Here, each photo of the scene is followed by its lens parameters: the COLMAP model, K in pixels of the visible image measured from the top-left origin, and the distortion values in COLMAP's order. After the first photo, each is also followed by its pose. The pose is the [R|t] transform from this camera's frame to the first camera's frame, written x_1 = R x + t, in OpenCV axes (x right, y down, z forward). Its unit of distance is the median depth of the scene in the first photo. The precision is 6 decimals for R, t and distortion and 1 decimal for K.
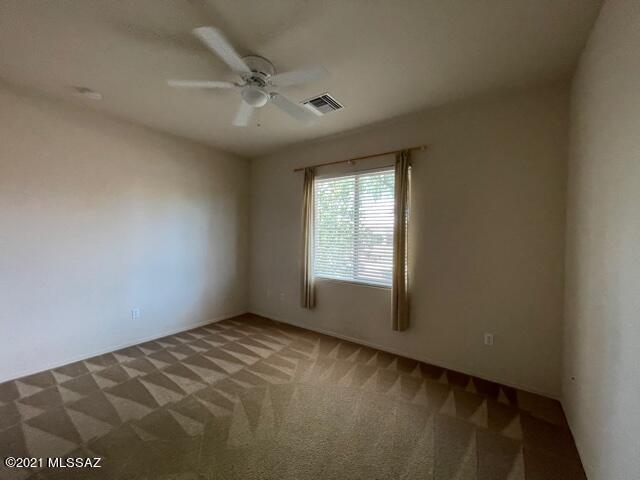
lens RADIAL K [[257.8, 0, 318.9], [0, 257.8, 239.3], [0, 0, 1]] dist [-0.000783, 0.000000]
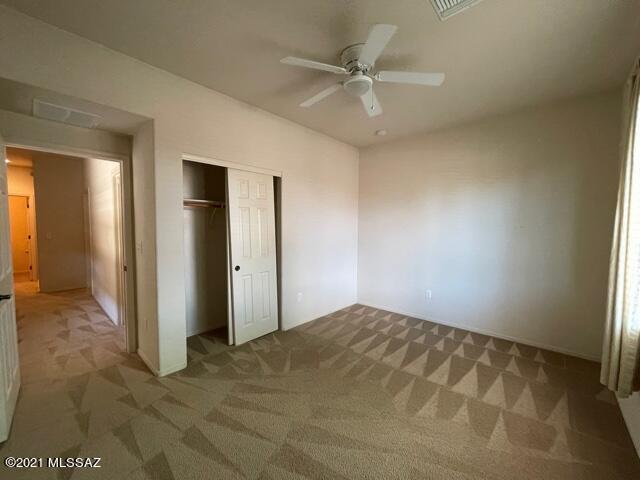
lens RADIAL K [[257.8, 0, 318.9], [0, 257.8, 239.3], [0, 0, 1]] dist [-0.000783, 0.000000]
pose [[-0.105274, 0.029650, -0.994001, 0.673747], [-0.012600, 0.999435, 0.031147, 0.008967], [0.994363, 0.015804, -0.104841, 0.829924]]
